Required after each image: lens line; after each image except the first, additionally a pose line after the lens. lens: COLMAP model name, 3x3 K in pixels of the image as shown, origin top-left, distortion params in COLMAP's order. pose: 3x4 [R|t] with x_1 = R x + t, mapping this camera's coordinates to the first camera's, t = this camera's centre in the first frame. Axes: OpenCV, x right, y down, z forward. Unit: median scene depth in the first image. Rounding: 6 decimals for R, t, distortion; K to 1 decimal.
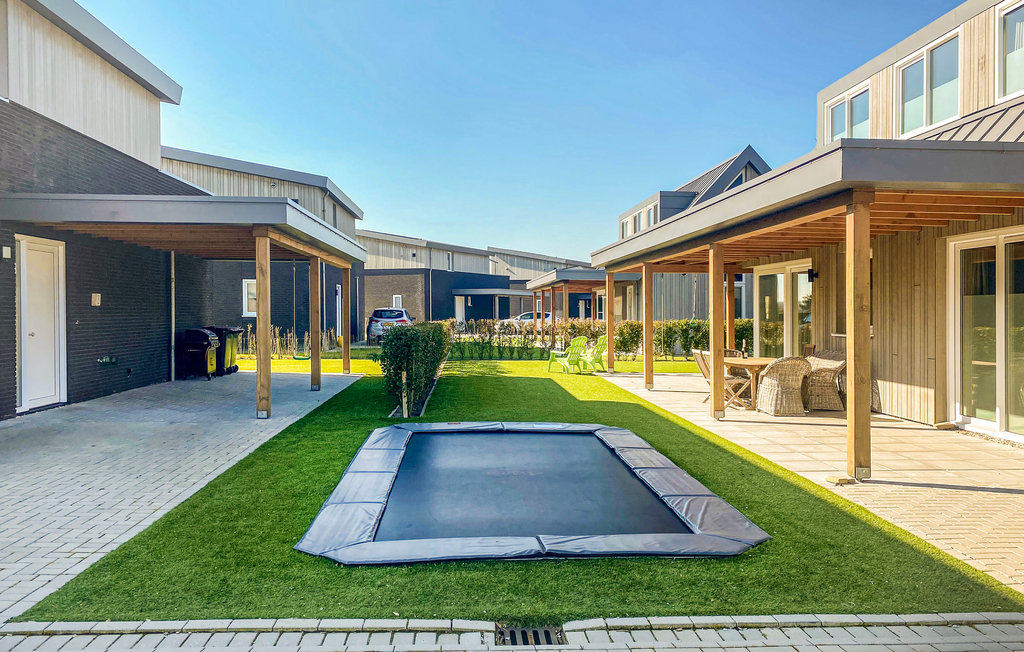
lens RADIAL K [[802.1, 0, 508.6], [0, 802.1, 308.0], [0, 0, 1]] dist [0.097281, -0.136113]
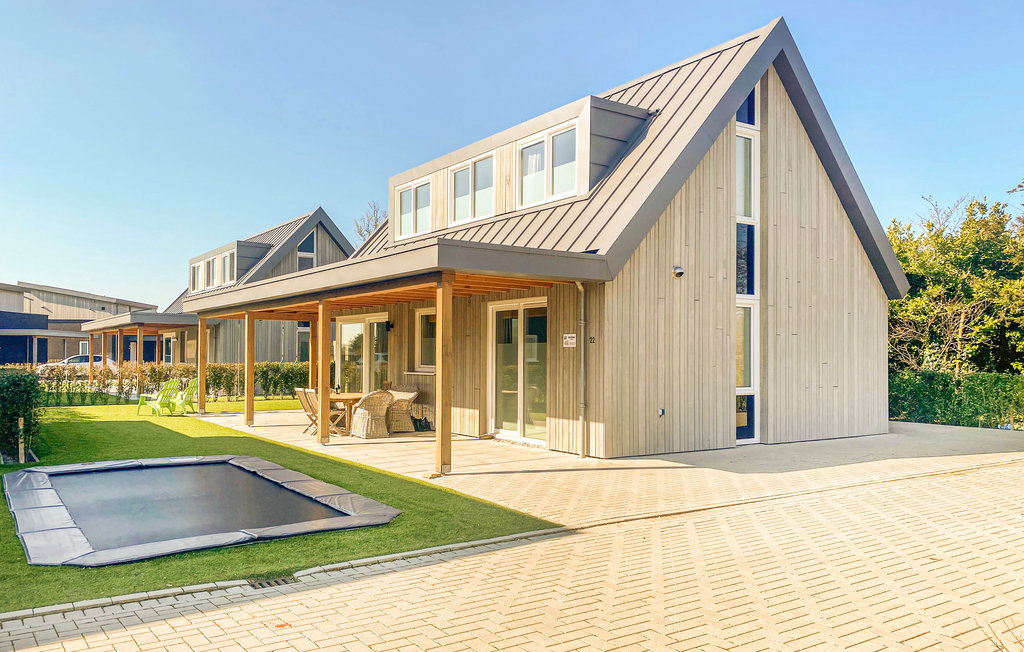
lens RADIAL K [[772.8, 0, 508.0], [0, 772.8, 346.3], [0, 0, 1]] dist [0.026856, 0.002154]
pose [[0.851229, 0.001581, 0.524791, -0.120602], [0.000775, 0.999991, -0.004269, -0.004405], [-0.524793, 0.004040, 0.851220, -0.138981]]
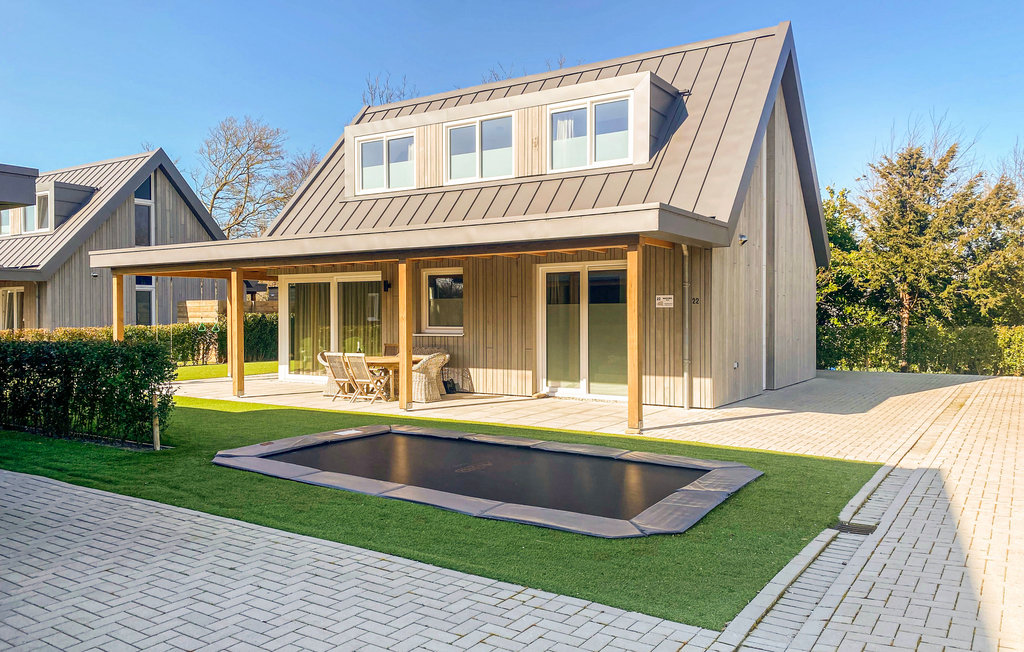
lens RADIAL K [[771.7, 0, 512.0], [0, 771.7, 326.0], [0, 0, 1]] dist [0.023640, 0.000022]
pose [[0.594214, -0.022563, 0.803990, -0.537785], [0.005400, 0.999696, 0.024063, -0.009358], [-0.804289, -0.009957, 0.594155, 0.220364]]
